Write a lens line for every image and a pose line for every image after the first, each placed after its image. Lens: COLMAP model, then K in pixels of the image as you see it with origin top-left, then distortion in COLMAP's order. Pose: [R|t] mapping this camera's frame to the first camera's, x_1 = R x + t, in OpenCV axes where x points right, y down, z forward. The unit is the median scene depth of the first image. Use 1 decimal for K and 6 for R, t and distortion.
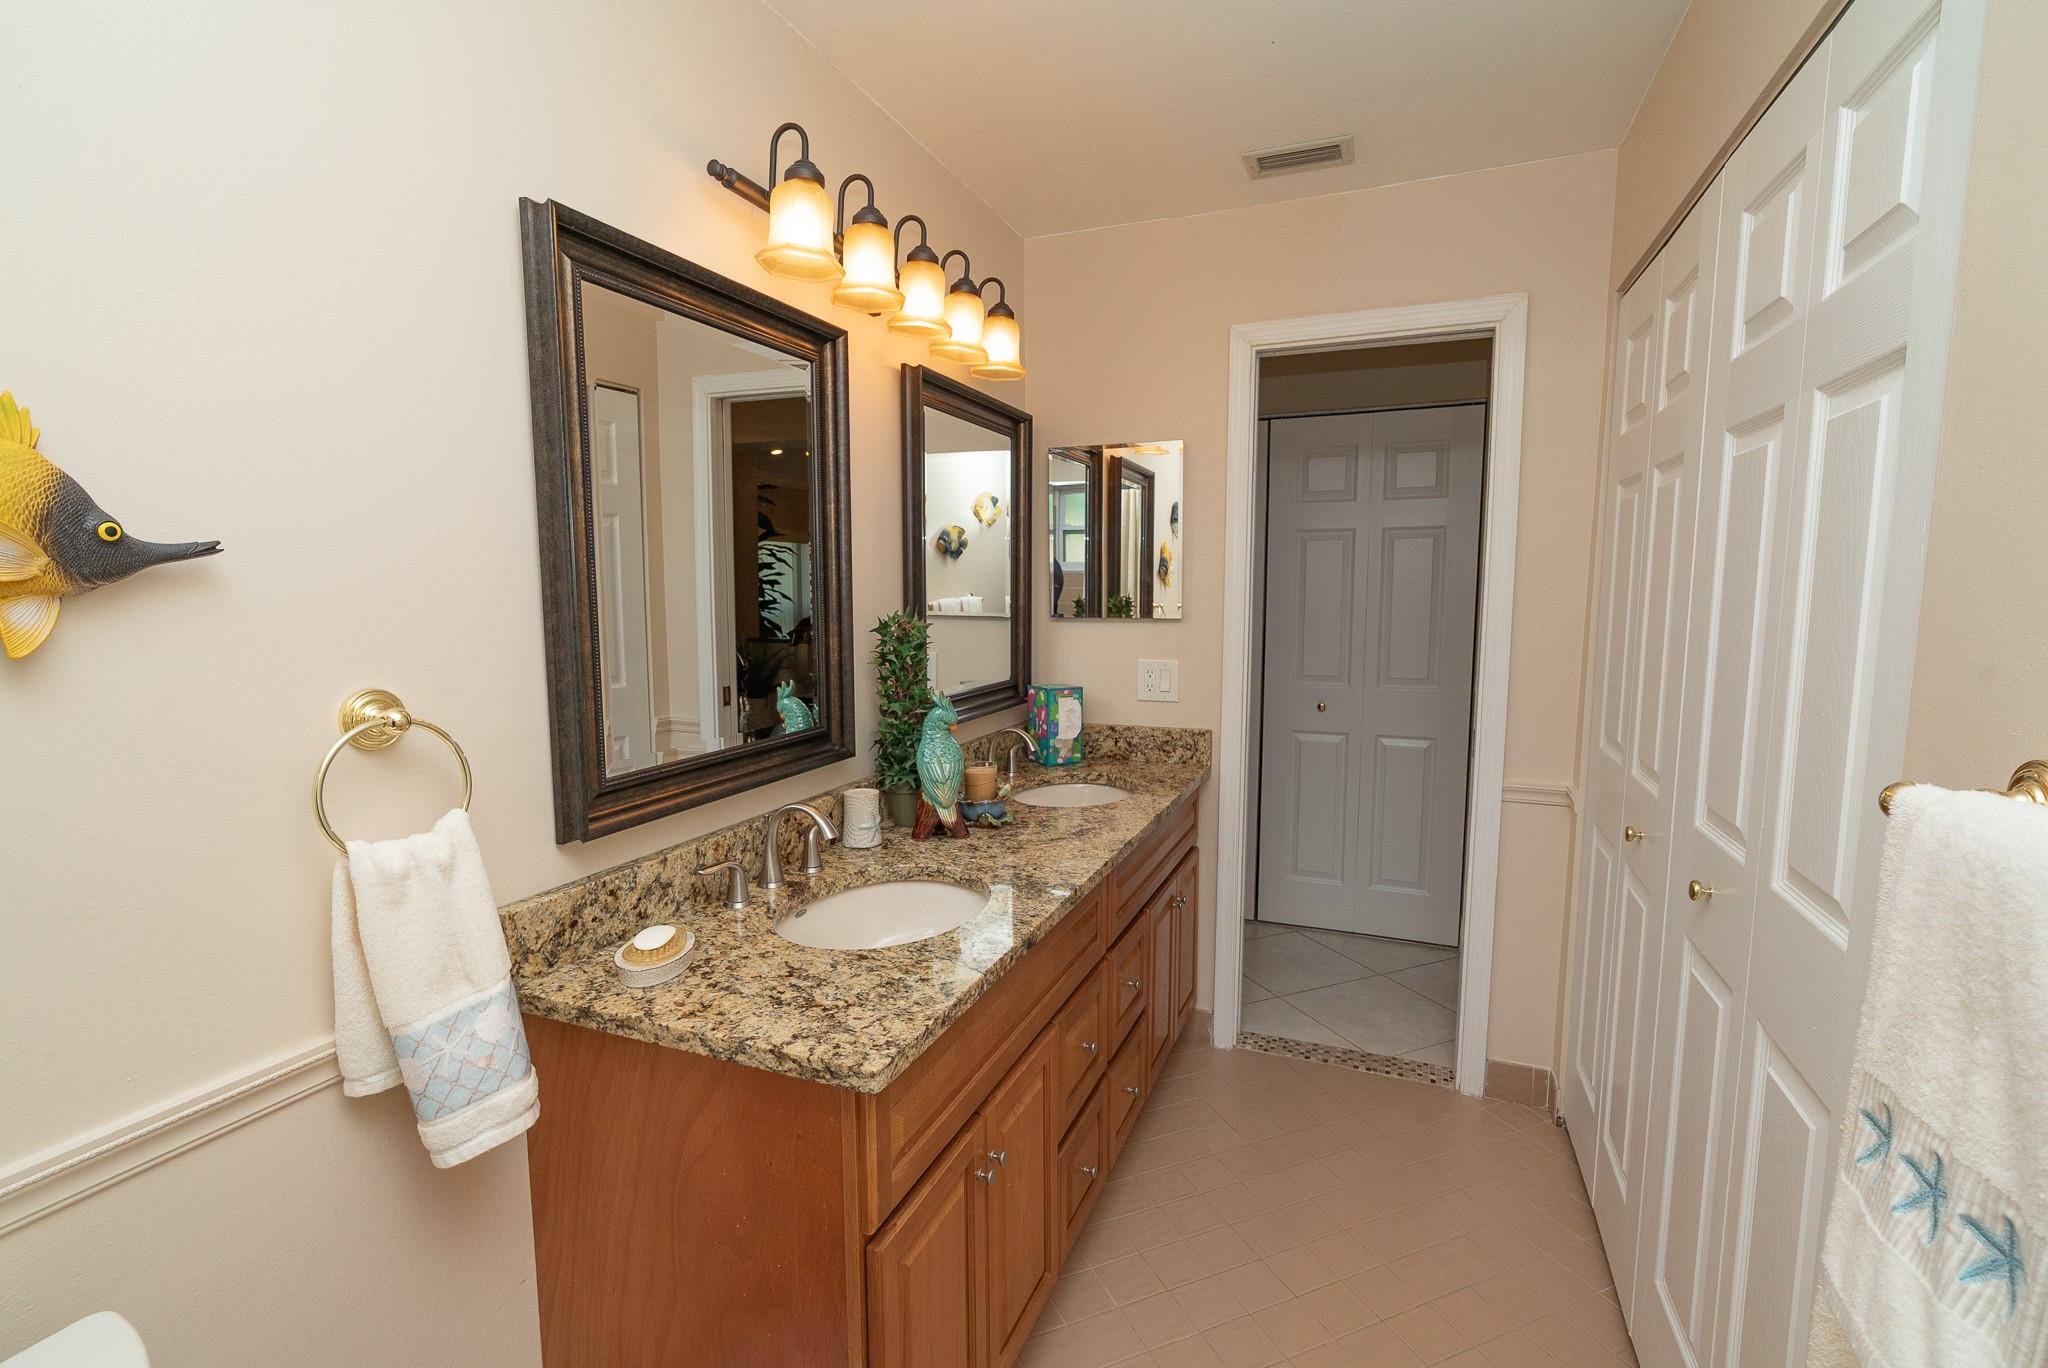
lens RADIAL K [[925.0, 0, 1012.1], [0, 925.0, 679.4], [0, 0, 1]] dist [-0.009101, 0.004590]
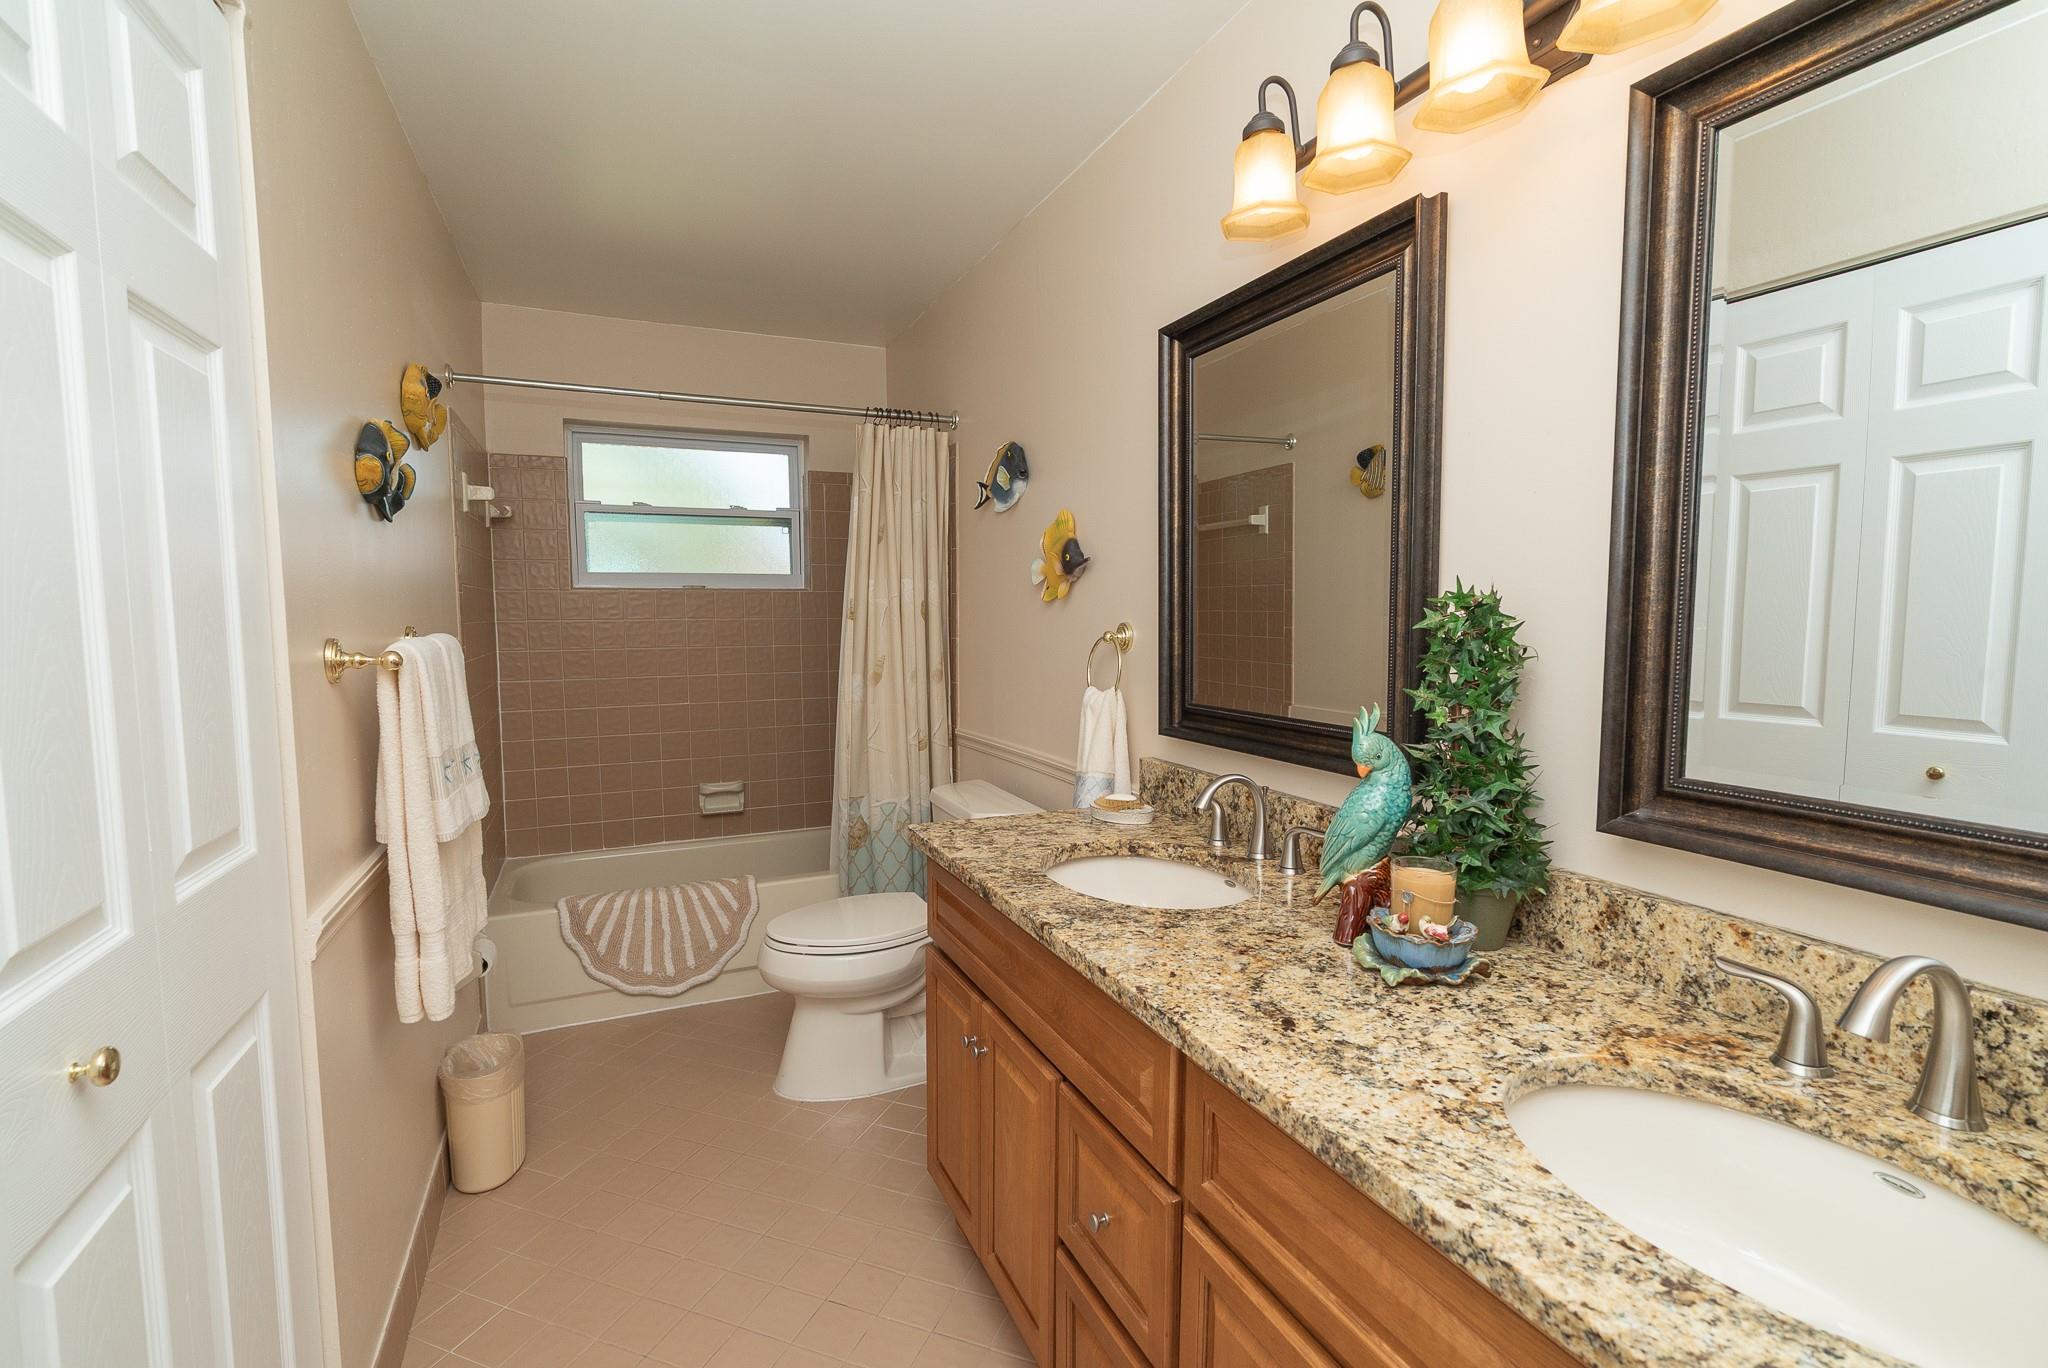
lens RADIAL K [[925.0, 0, 1024.1], [0, 925.0, 682.4], [0, 0, 1]] dist [-0.009101, 0.004590]
pose [[-0.682463, 0.059896, -0.728462, 0.594881], [-0.070997, 0.986492, 0.147625, -0.088956], [0.727464, 0.152468, -0.668992, 1.360641]]
